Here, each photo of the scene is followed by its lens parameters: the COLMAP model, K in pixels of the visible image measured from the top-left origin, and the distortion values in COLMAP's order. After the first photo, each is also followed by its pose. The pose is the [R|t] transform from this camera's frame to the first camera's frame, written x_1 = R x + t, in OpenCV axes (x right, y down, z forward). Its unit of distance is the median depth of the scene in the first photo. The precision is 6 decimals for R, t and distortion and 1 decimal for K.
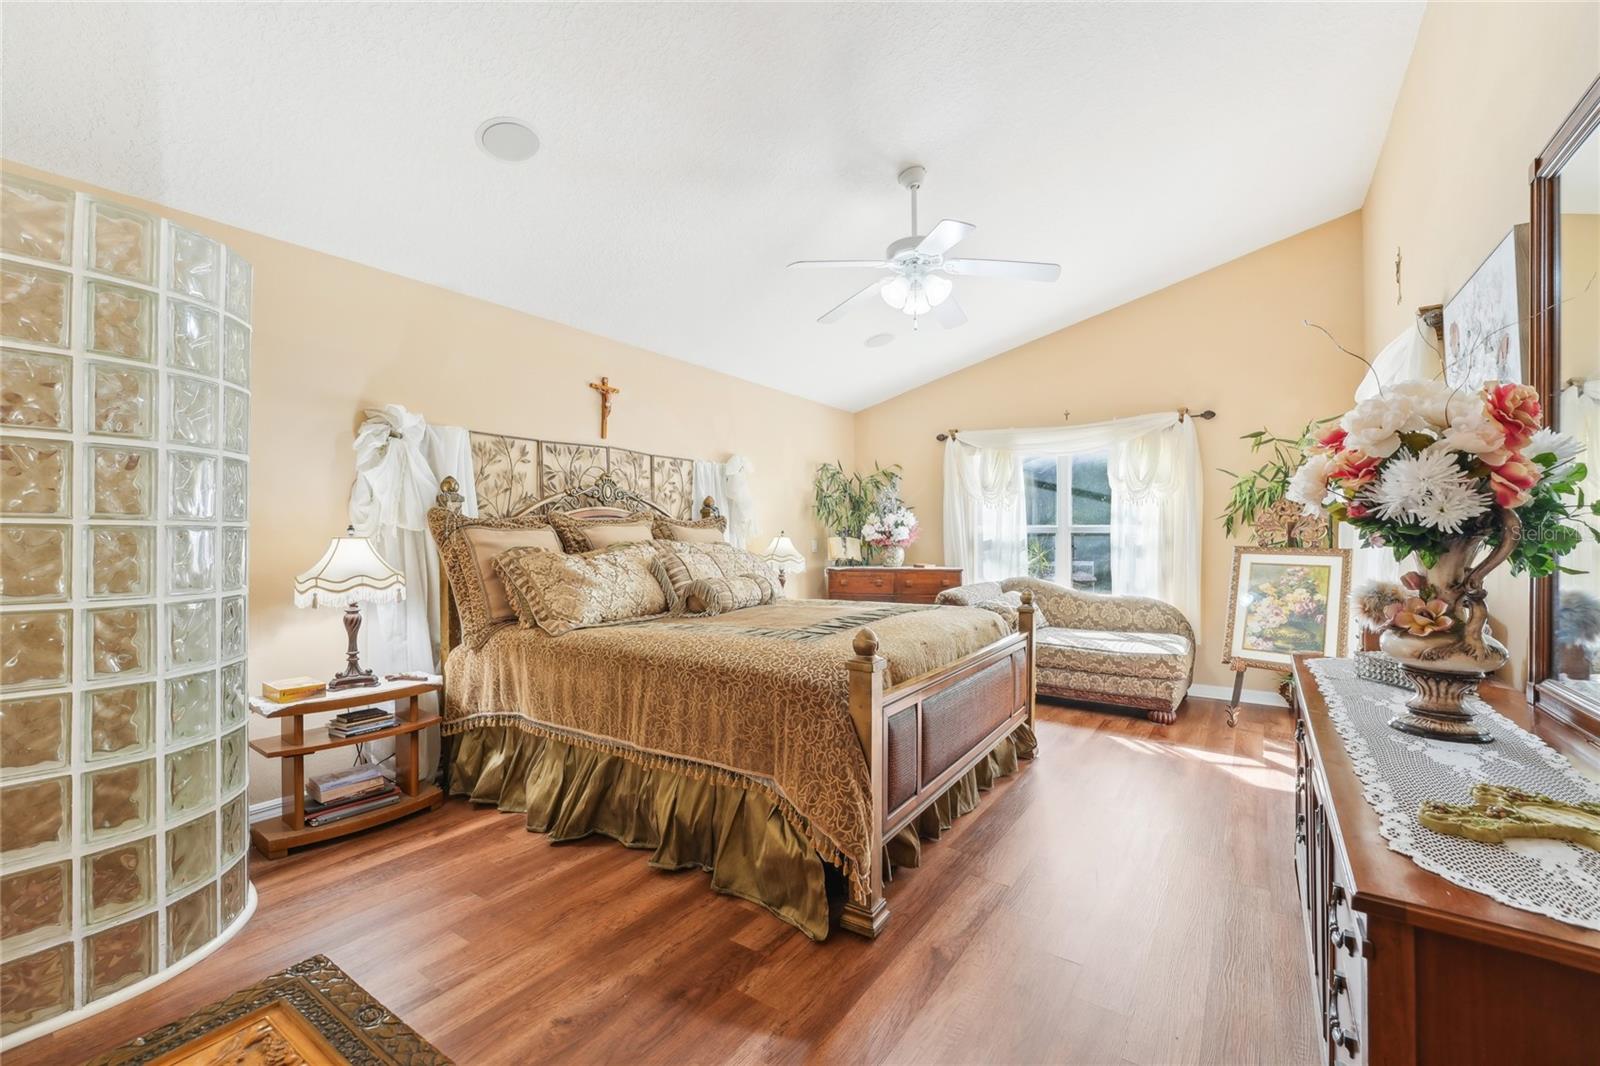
lens RADIAL K [[670.9, 0, 802.5], [0, 670.9, 537.0], [0, 0, 1]] dist [-0.019592, -0.000191]
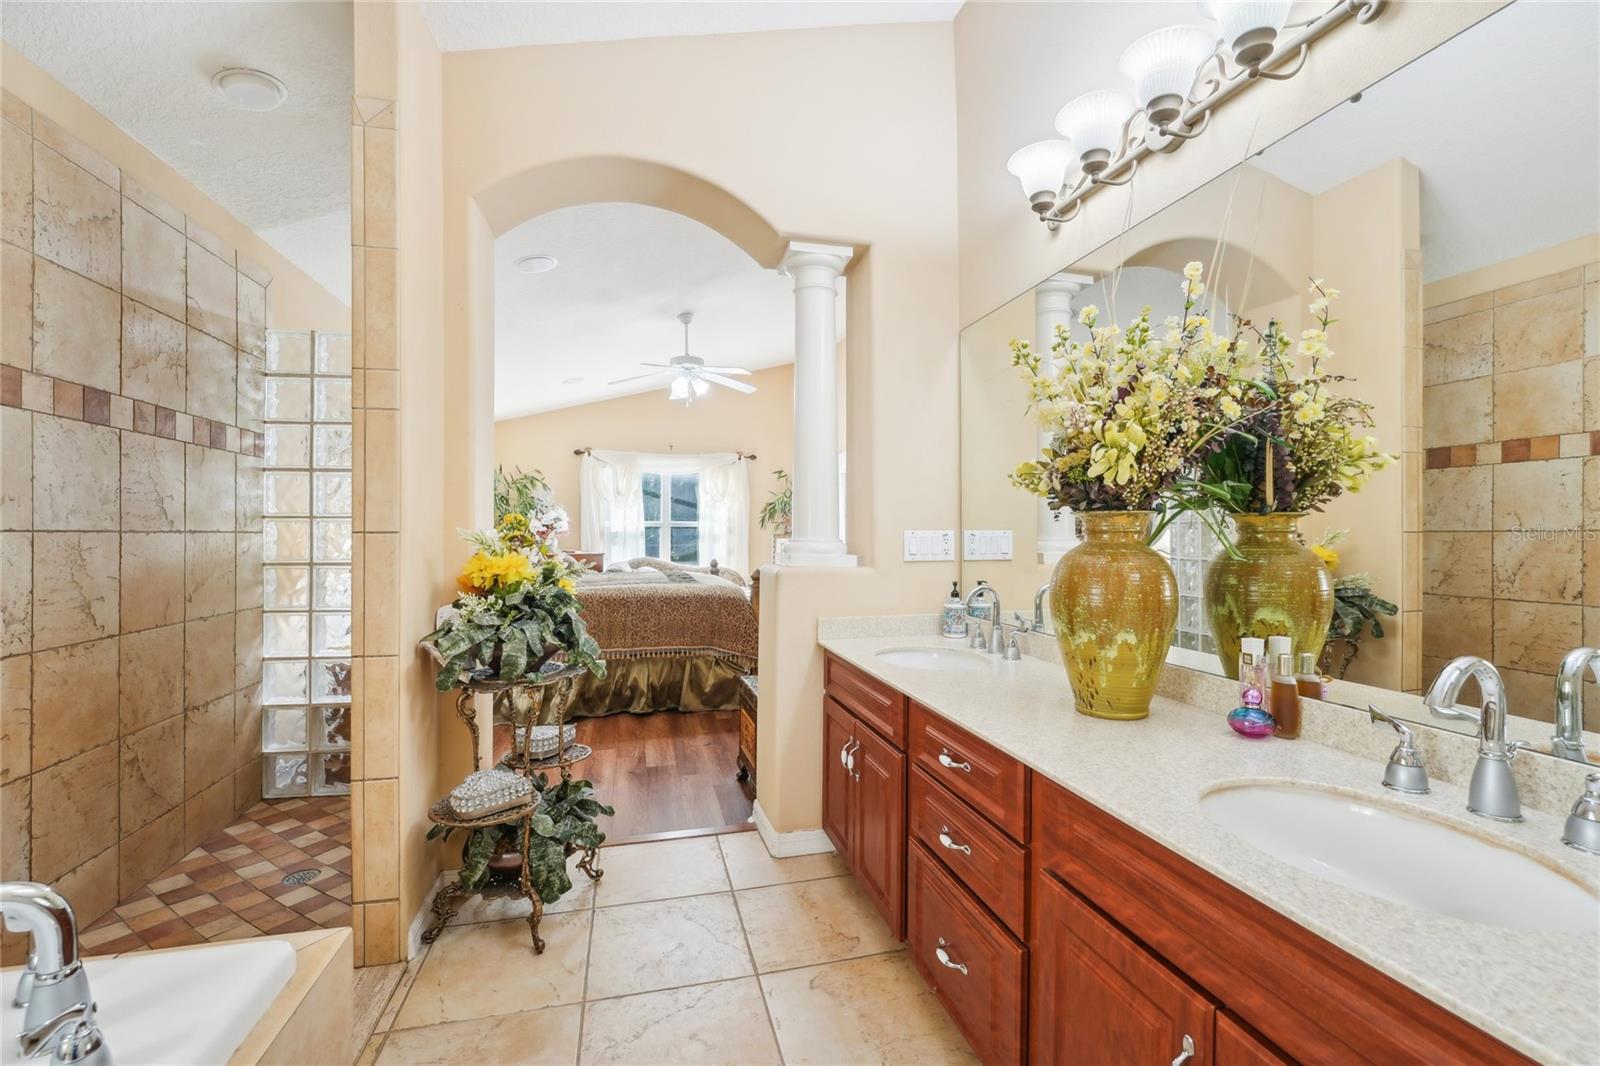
lens RADIAL K [[687.7, 0, 801.5], [0, 687.7, 525.3], [0, 0, 1]] dist [-0.014904, 0.000579]
pose [[0.668448, 0.004204, 0.743747, -0.715285], [0.002481, 0.999966, -0.007883, 0.005359], [-0.743755, 0.007114, 0.668415, -0.298878]]
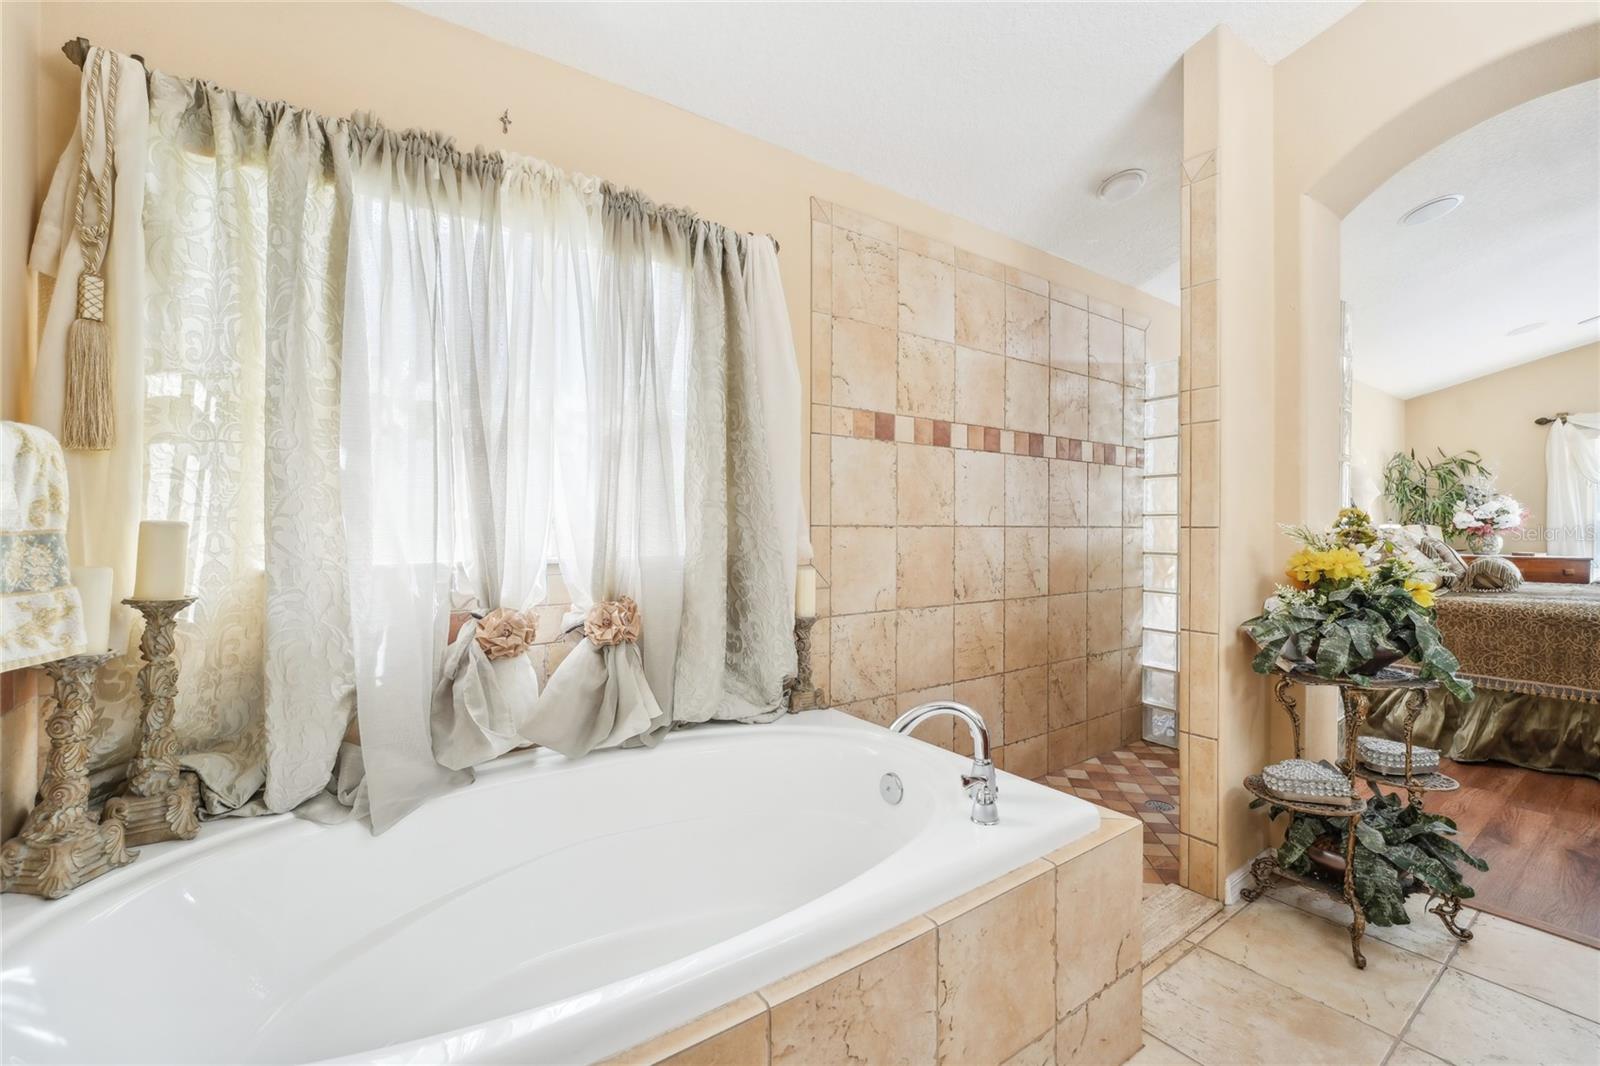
lens RADIAL K [[664.1, 0, 800.0], [0, 664.1, 533.0], [0, 0, 1]] dist [-0.007852, 0.000086]
pose [[0.937862, 0.001800, -0.347005, -0.682349], [0.000859, 0.999971, 0.007507, 0.006011], [0.347008, -0.007338, 0.937833, -0.376561]]
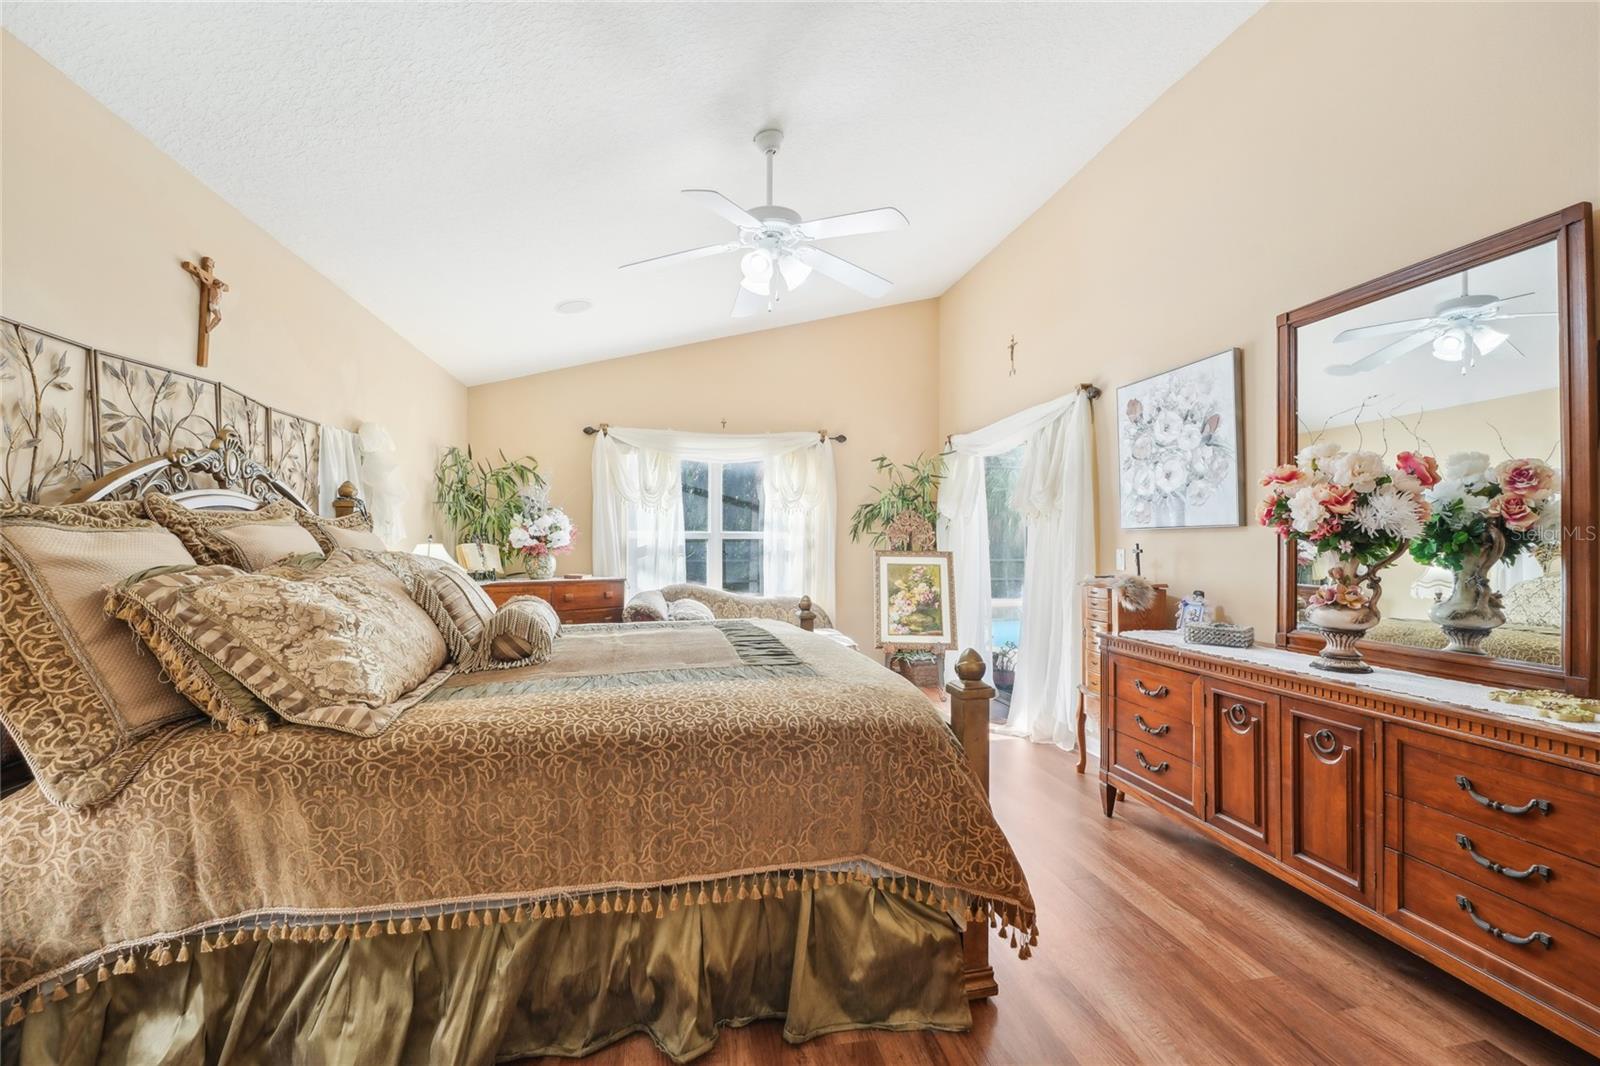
lens RADIAL K [[670.9, 0, 802.5], [0, 670.9, 537.0], [0, 0, 1]] dist [-0.019592, -0.000191]
pose [[0.702806, 0.004423, 0.711368, -0.327908], [0.000988, 0.999974, -0.007193, -0.001771], [-0.711381, 0.005758, 0.702783, 0.259068]]
